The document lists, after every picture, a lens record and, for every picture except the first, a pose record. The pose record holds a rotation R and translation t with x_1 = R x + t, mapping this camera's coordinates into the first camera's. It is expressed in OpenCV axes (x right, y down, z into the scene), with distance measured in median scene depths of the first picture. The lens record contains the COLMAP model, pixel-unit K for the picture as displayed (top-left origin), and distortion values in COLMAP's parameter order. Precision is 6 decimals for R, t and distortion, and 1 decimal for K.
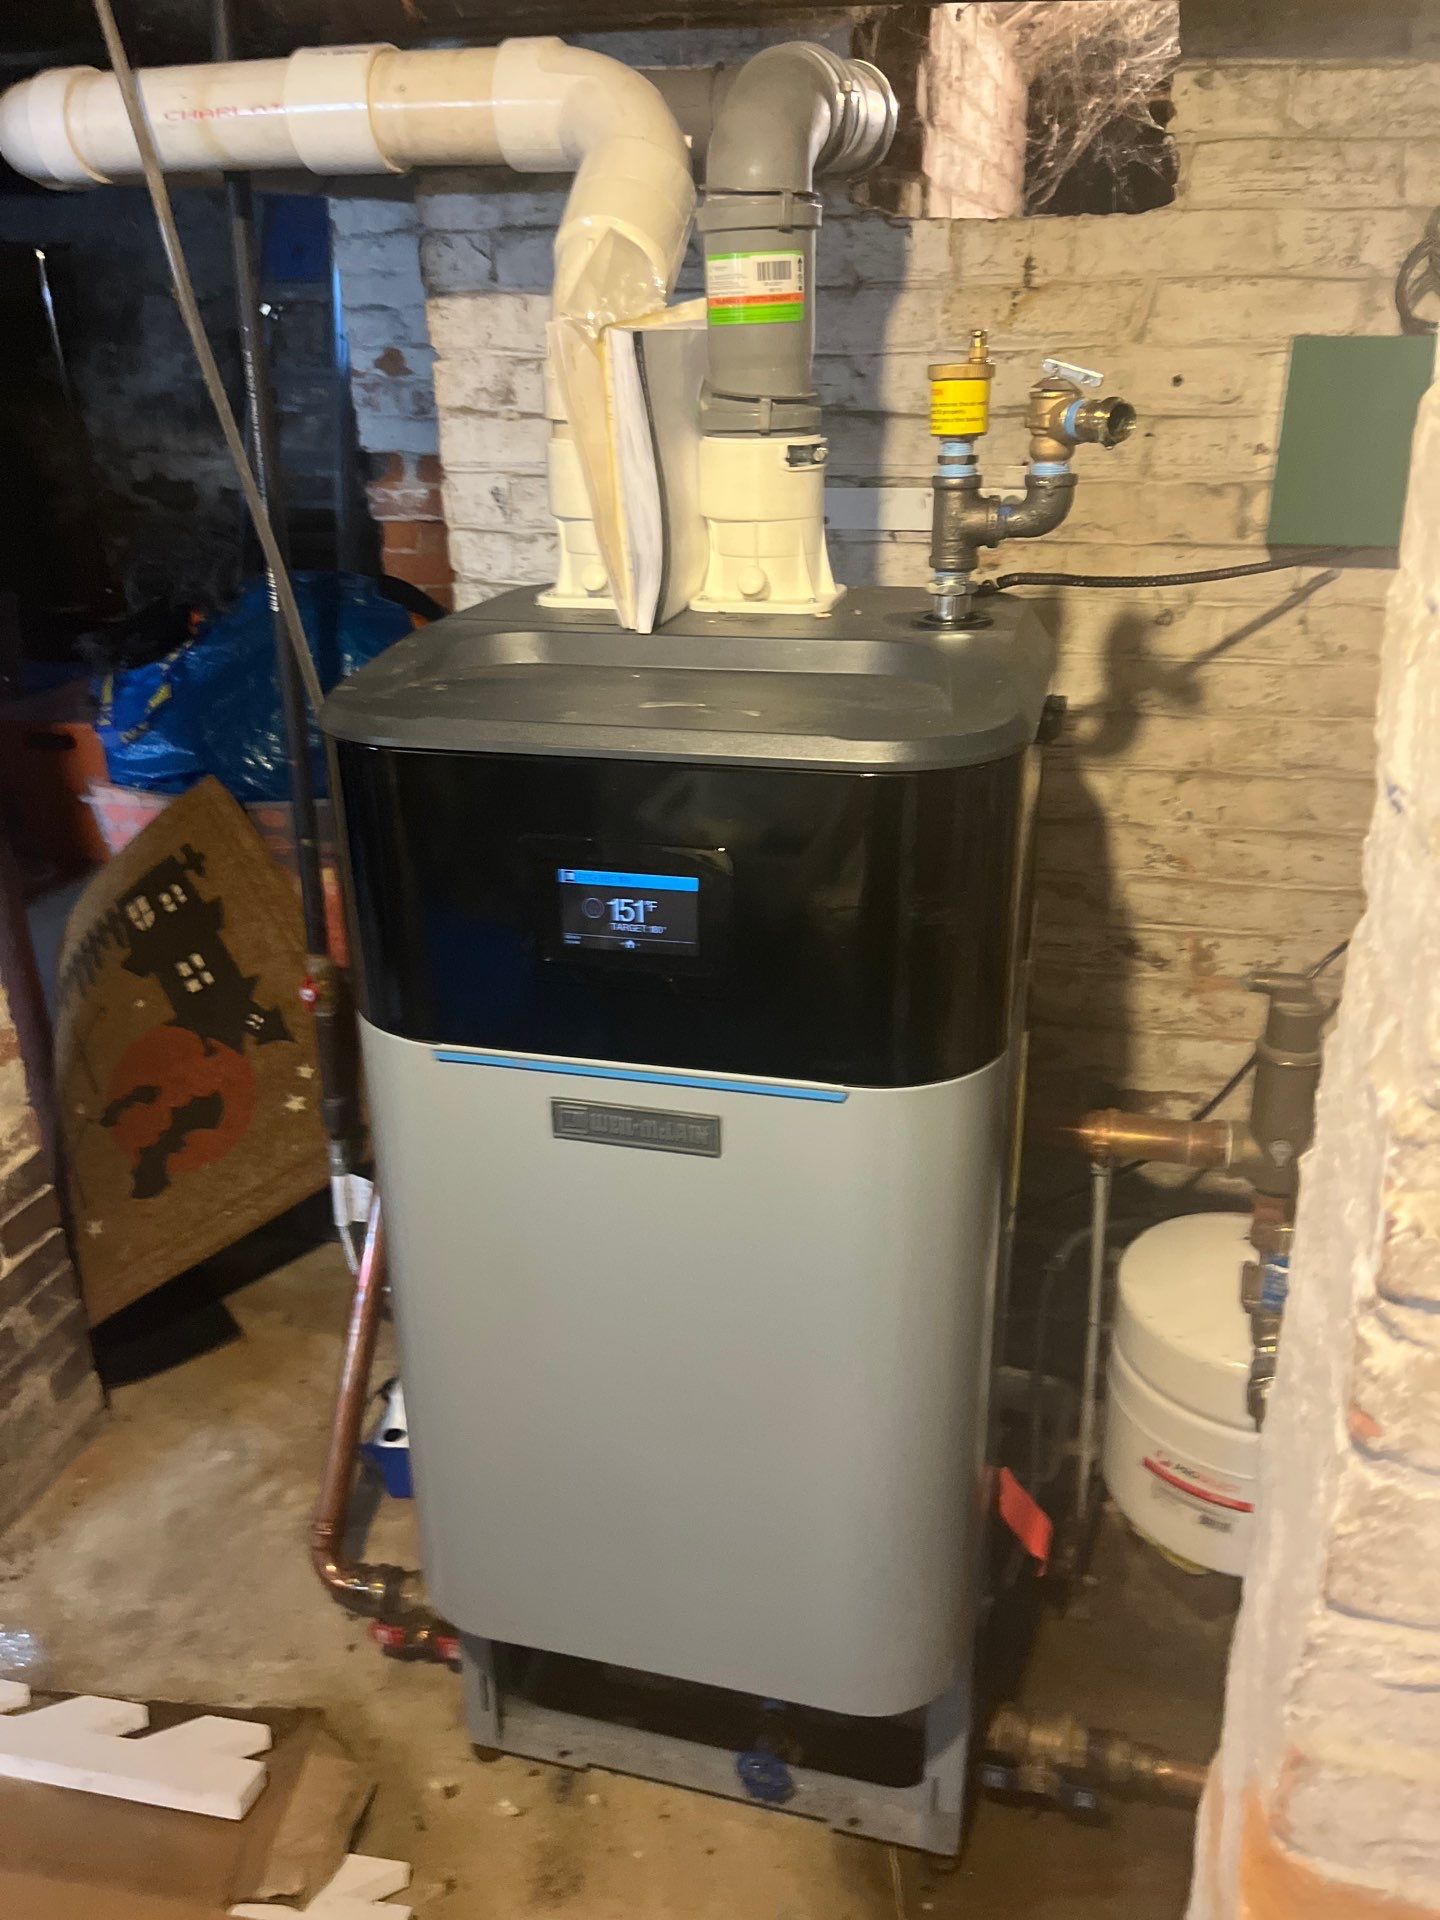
lens RADIAL K [[1439.0, 0, 720.1], [0, 1439.0, 976.0], [0, 0, 1]] dist [0.030147, -0.000946]
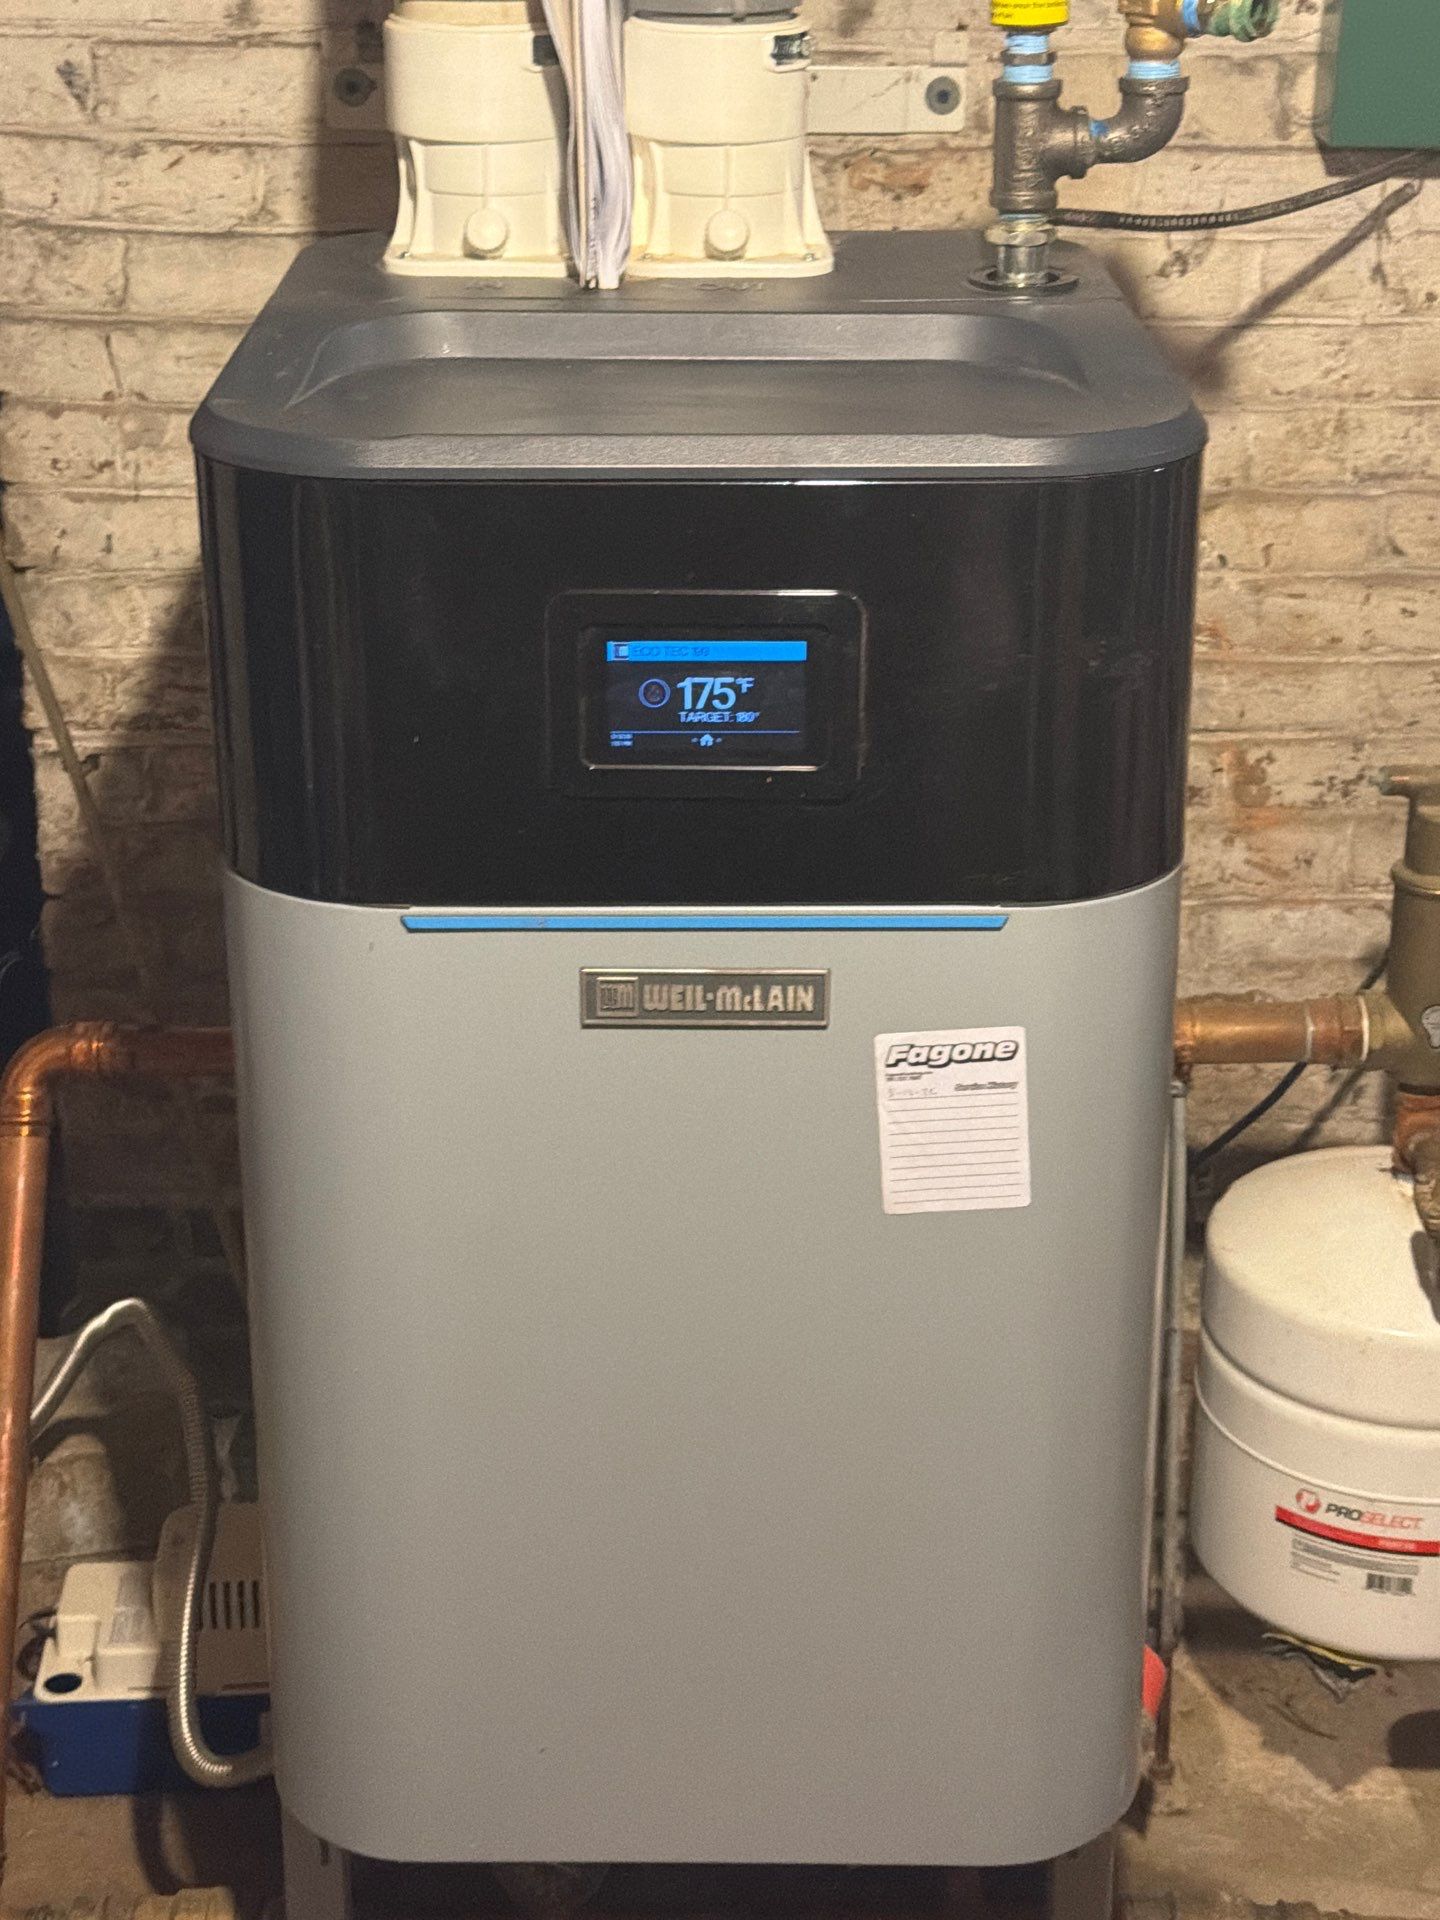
lens RADIAL K [[3011.6, 0, 720.0], [0, 3011.6, 960.0], [0, 0, 1]] dist [0.195072, -0.165469]
pose [[0.964894, -0.084524, 0.248666, -0.273261], [0.088167, 0.996099, -0.003528, 0.058355], [-0.247398, 0.025328, 0.968583, -0.297730]]
